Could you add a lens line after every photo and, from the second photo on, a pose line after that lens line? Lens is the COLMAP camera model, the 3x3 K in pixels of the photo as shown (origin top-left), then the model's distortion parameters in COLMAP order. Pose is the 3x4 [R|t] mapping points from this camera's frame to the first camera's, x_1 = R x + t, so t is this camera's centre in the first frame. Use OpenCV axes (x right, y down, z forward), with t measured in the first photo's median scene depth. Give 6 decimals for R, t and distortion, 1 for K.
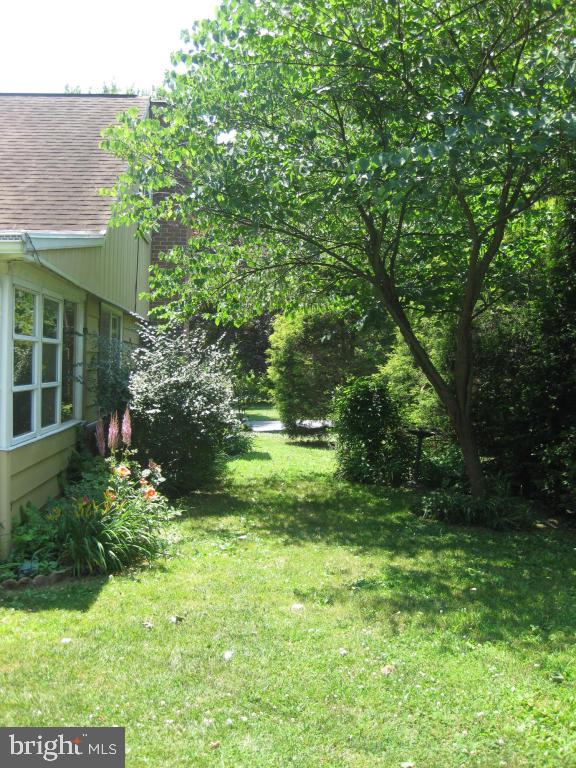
lens RADIAL K [[779.4, 0, 288.0], [0, 779.4, 384.0], [0, 0, 1]] dist [-0.116835, 0.010156]
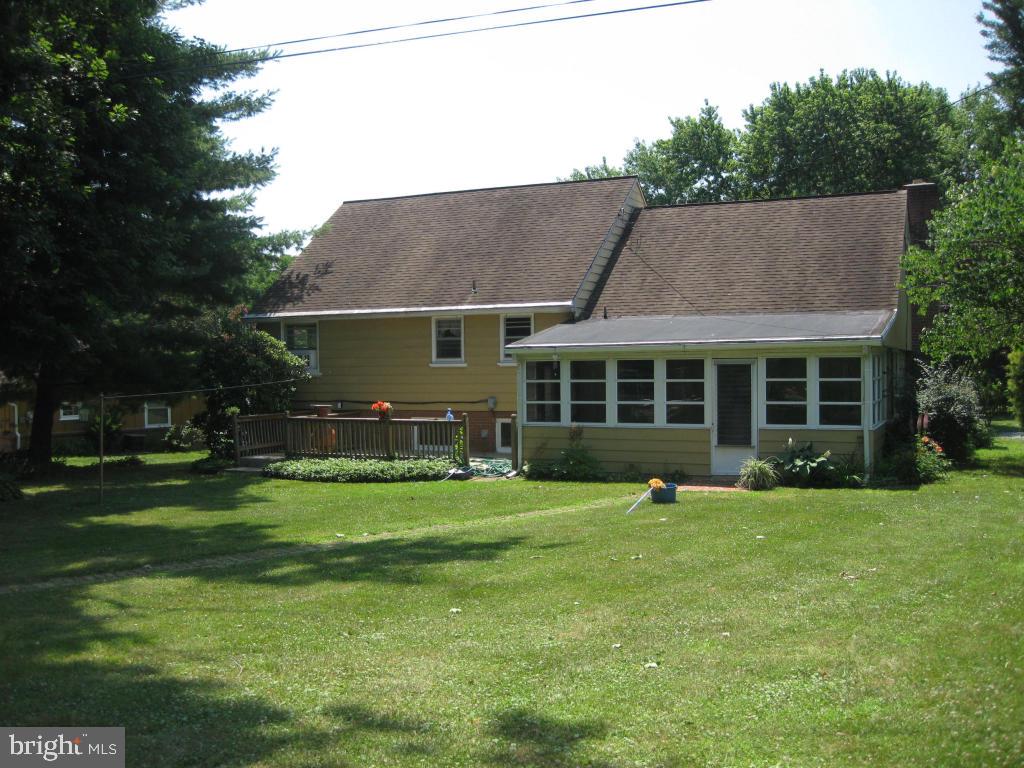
lens RADIAL K [[1039.2, 0, 512.0], [0, 1039.2, 384.0], [0, 0, 1]] dist [-0.116835, 0.010156]
pose [[0.875748, -0.024374, -0.482153, 0.093360], [0.021310, 0.999703, -0.011831, -0.021048], [0.482298, 0.000086, 0.876007, -1.244141]]
